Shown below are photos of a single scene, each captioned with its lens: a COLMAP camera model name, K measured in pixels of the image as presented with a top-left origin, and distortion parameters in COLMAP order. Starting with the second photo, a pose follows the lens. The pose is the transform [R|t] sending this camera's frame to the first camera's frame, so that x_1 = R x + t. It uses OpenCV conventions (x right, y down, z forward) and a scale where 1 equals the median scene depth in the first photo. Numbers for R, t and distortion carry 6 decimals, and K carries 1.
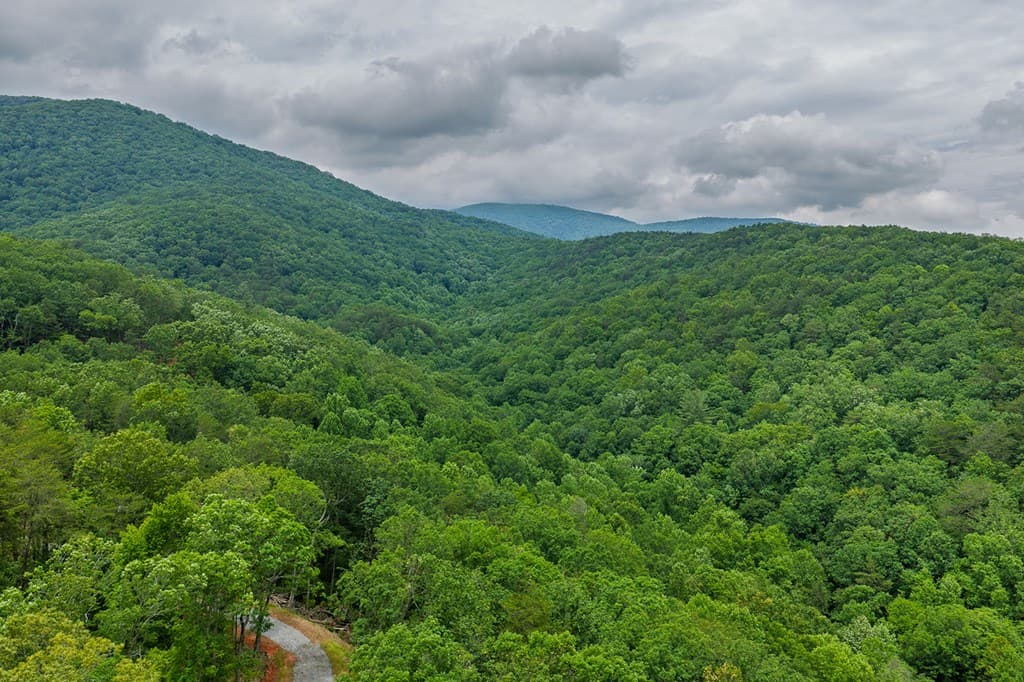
lens RADIAL K [[841.2, 0, 512.7], [0, 841.2, 344.2], [0, 0, 1]] dist [0.027546, -0.055078]
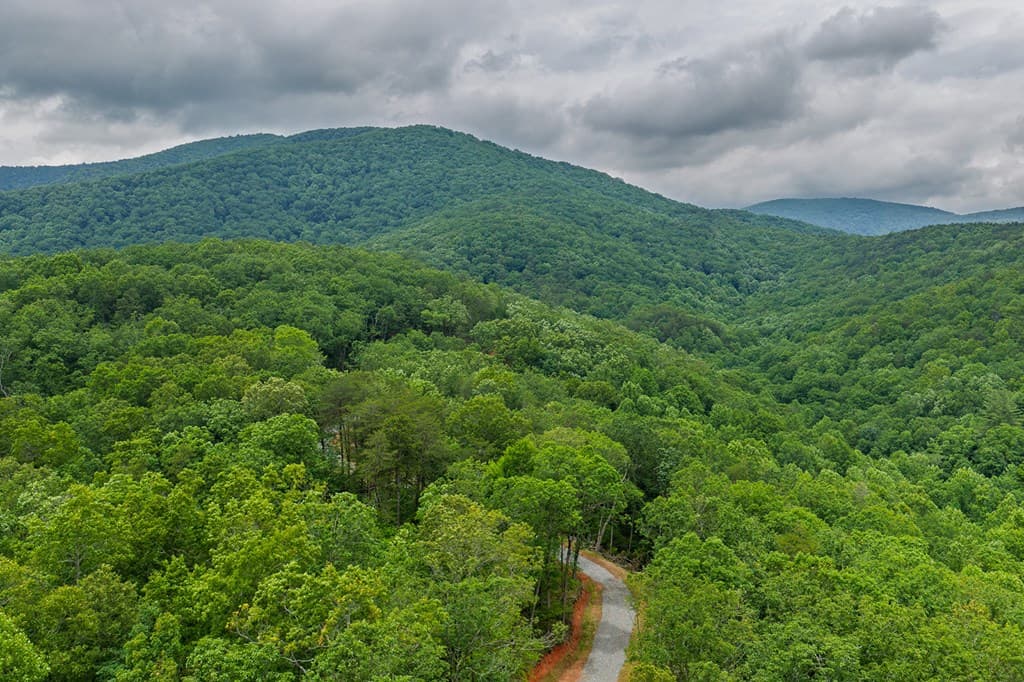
lens RADIAL K [[841.2, 0, 512.7], [0, 841.2, 344.2], [0, 0, 1]] dist [0.027546, -0.055078]
pose [[0.943535, 0.007444, -0.331189, 0.005383], [-0.008282, 0.999965, -0.001120, 0.004694], [0.331169, 0.003800, 0.943564, -0.048606]]
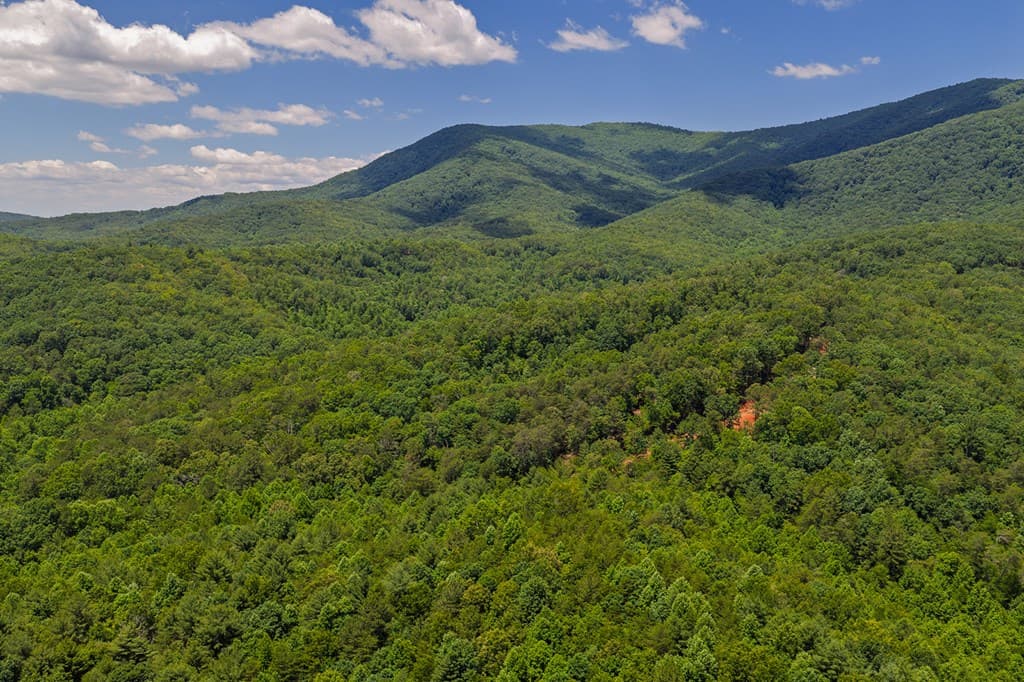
lens RADIAL K [[841.2, 0, 512.7], [0, 841.2, 344.2], [0, 0, 1]] dist [0.027546, -0.055078]
pose [[0.430192, 0.112453, -0.895706, 0.739069], [-0.039917, 0.993610, 0.105573, 0.013237], [0.901855, -0.009663, 0.431932, -0.960890]]
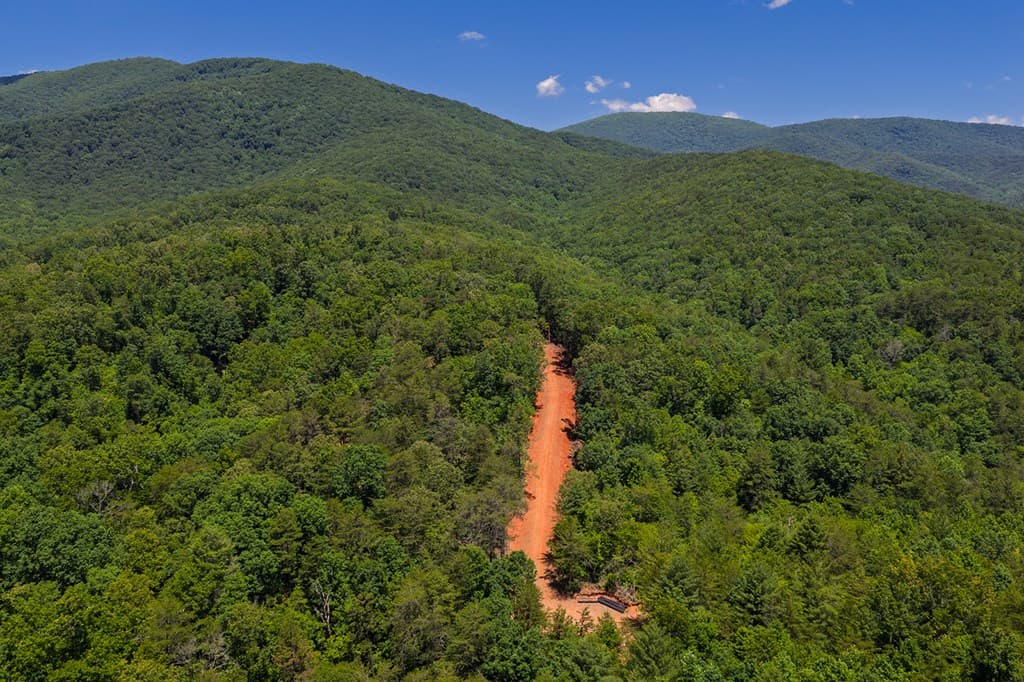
lens RADIAL K [[841.2, 0, 512.7], [0, 841.2, 344.2], [0, 0, 1]] dist [0.027546, -0.055078]
pose [[0.985021, 0.002560, -0.172413, 0.196480], [0.016223, 0.994079, 0.107443, 0.061187], [0.171667, -0.108631, 0.979147, -0.970939]]
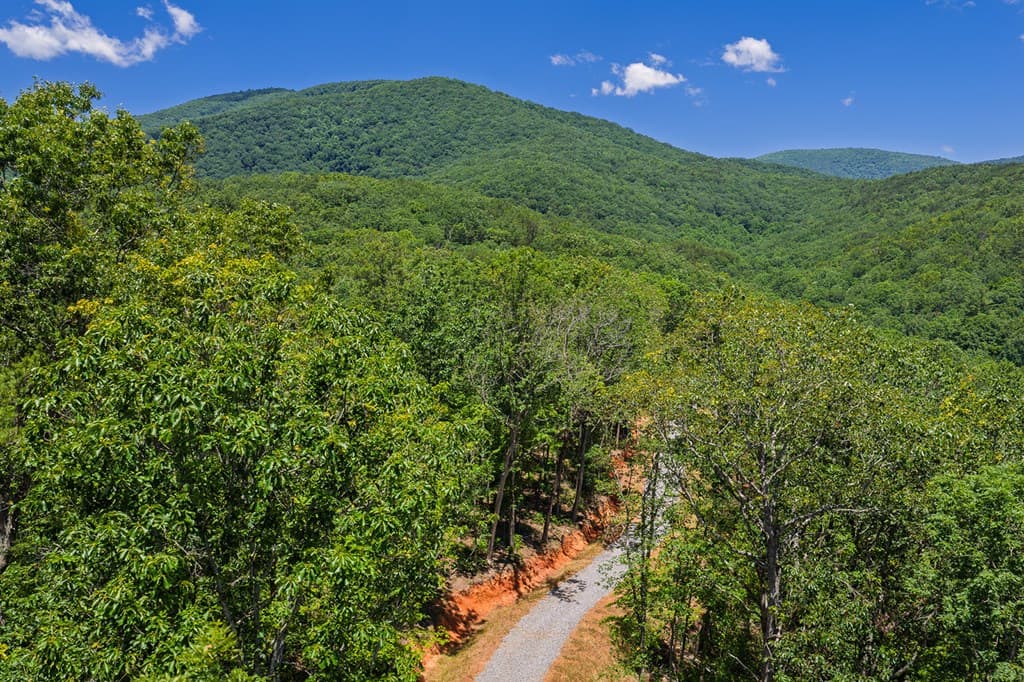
lens RADIAL K [[841.2, 0, 512.7], [0, 841.2, 344.2], [0, 0, 1]] dist [0.027546, -0.055078]
pose [[0.942158, 0.016250, -0.334776, 0.002431], [0.000499, 0.998755, 0.049883, 0.042791], [0.335170, -0.047164, 0.940976, -0.162921]]
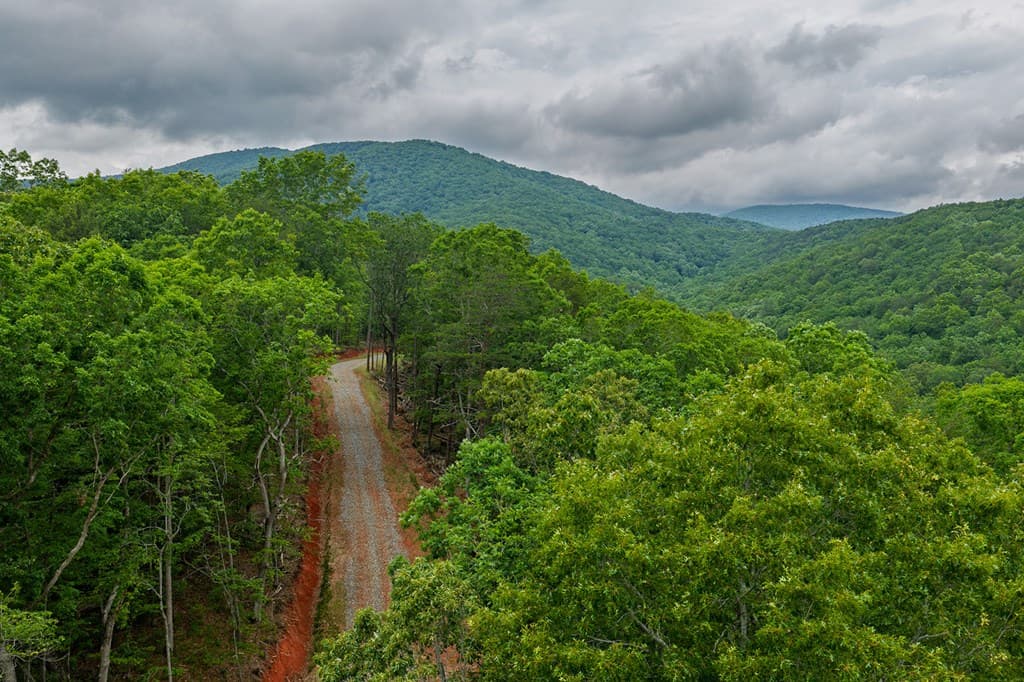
lens RADIAL K [[841.2, 0, 512.7], [0, 841.2, 344.2], [0, 0, 1]] dist [0.027546, -0.055078]
pose [[0.946965, -0.005093, -0.321296, 0.151830], [0.001076, 0.999919, -0.012679, 0.093803], [0.321335, 0.011661, 0.946894, -0.425401]]
